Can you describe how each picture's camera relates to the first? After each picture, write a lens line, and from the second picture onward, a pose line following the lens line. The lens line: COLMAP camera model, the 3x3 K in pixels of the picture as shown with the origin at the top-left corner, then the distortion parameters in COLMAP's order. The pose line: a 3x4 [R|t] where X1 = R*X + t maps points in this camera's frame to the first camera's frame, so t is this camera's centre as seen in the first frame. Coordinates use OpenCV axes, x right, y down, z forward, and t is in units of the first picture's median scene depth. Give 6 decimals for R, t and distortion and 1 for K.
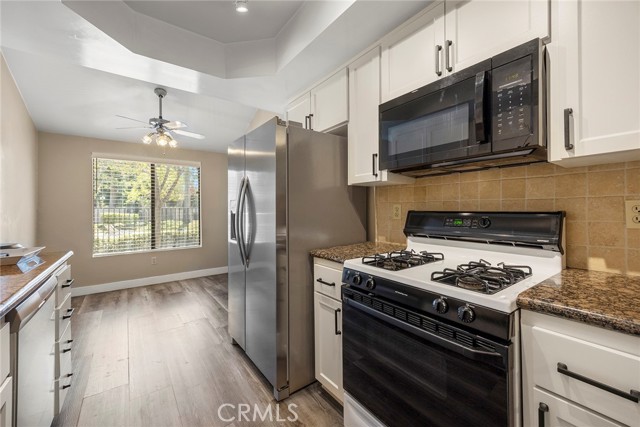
lens RADIAL K [[261.7, 0, 320.7], [0, 261.7, 209.6], [0, 0, 1]] dist [0.013624, -0.000120]
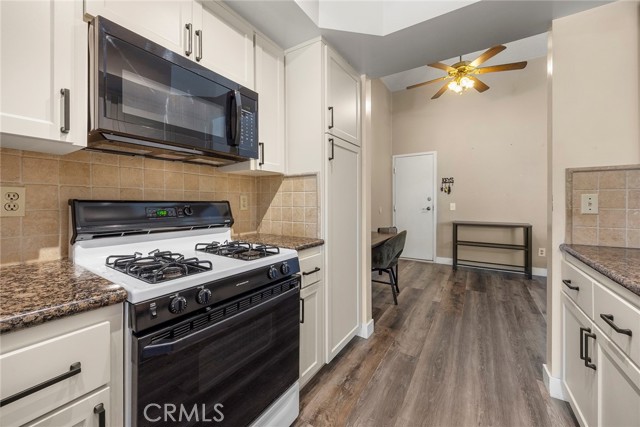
lens RADIAL K [[247.7, 0, 319.9], [0, 247.7, 203.6], [0, 0, 1]] dist [-0.000144, -0.000141]
pose [[-0.357003, 0.003464, 0.934097, -0.368171], [0.004551, 0.999988, -0.001969, 0.016255], [-0.934092, 0.003548, -0.357014, 0.598075]]
